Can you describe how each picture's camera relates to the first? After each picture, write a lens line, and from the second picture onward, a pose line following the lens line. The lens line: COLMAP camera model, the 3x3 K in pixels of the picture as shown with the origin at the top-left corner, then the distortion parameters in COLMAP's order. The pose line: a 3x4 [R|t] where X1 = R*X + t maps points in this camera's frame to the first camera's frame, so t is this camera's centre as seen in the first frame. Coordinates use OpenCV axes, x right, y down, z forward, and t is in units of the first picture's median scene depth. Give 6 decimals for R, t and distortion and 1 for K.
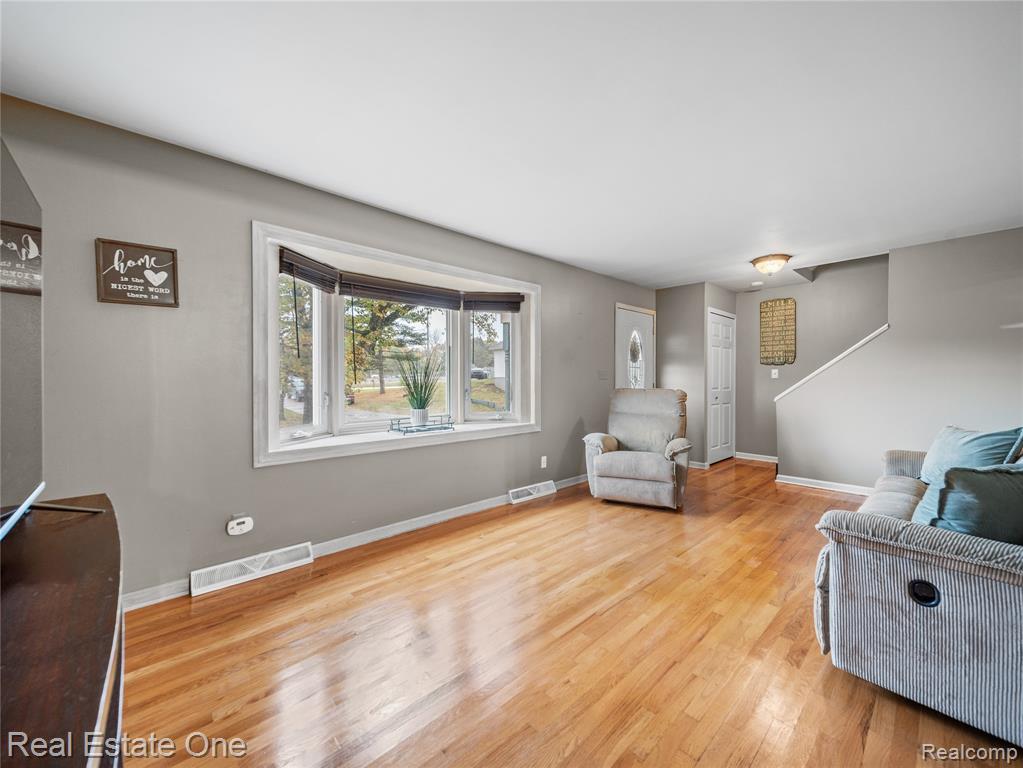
lens RADIAL K [[398.2, 0, 518.7], [0, 398.2, 376.3], [0, 0, 1]] dist [0.000744, -0.000189]
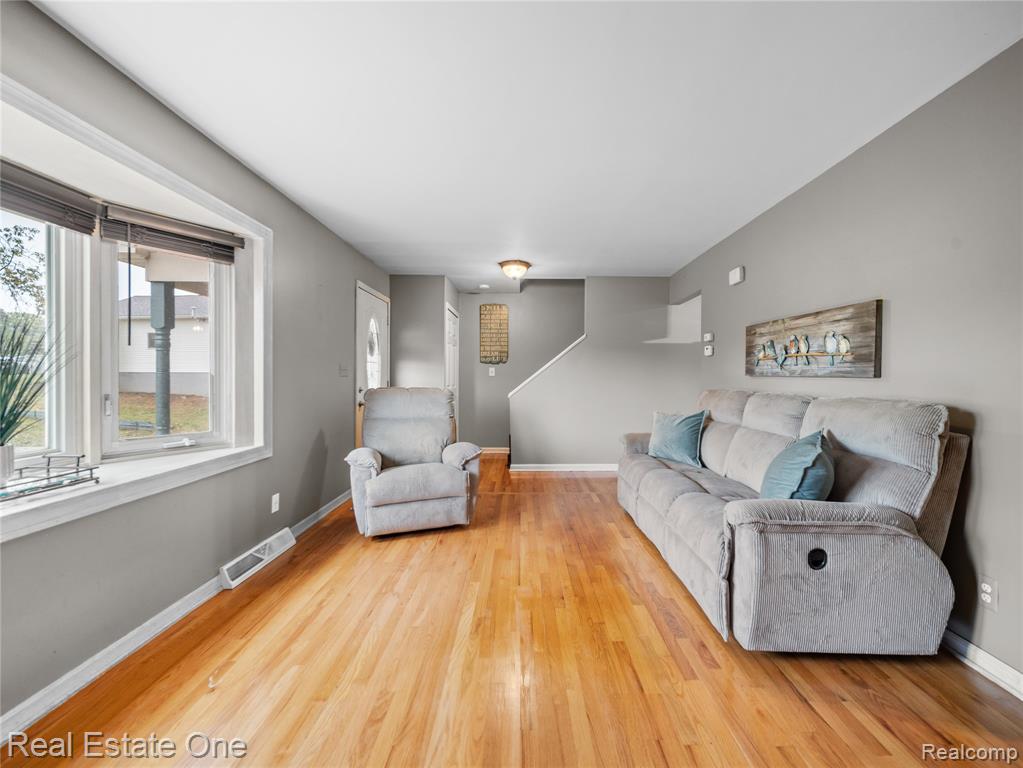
lens RADIAL K [[398.2, 0, 518.7], [0, 398.2, 376.3], [0, 0, 1]] dist [0.000744, -0.000189]
pose [[0.682197, 0.004357, 0.731156, -0.156761], [-0.009302, 0.999953, 0.002720, 0.003057], [-0.731109, -0.008657, 0.682205, 0.293680]]
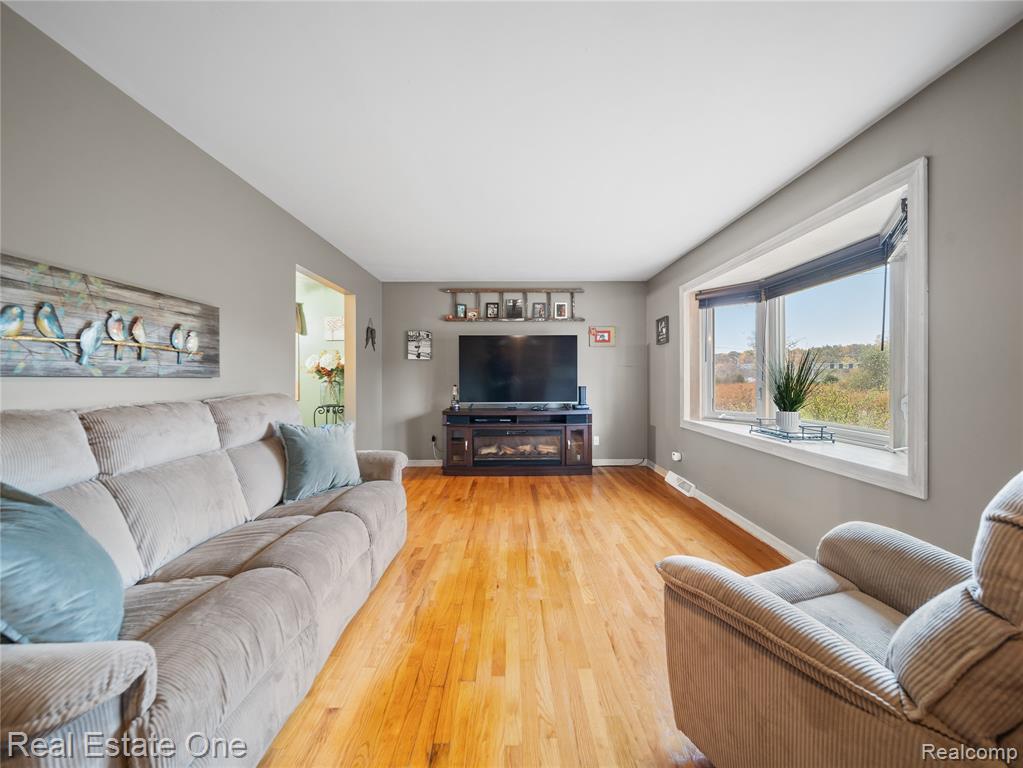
lens RADIAL K [[398.2, 0, 518.7], [0, 398.2, 376.3], [0, 0, 1]] dist [0.000744, -0.000189]
pose [[-0.666355, 0.002100, -0.745632, 0.705186], [0.008216, 0.999956, -0.004526, 0.006329], [0.745589, -0.009142, -0.666343, 1.038612]]
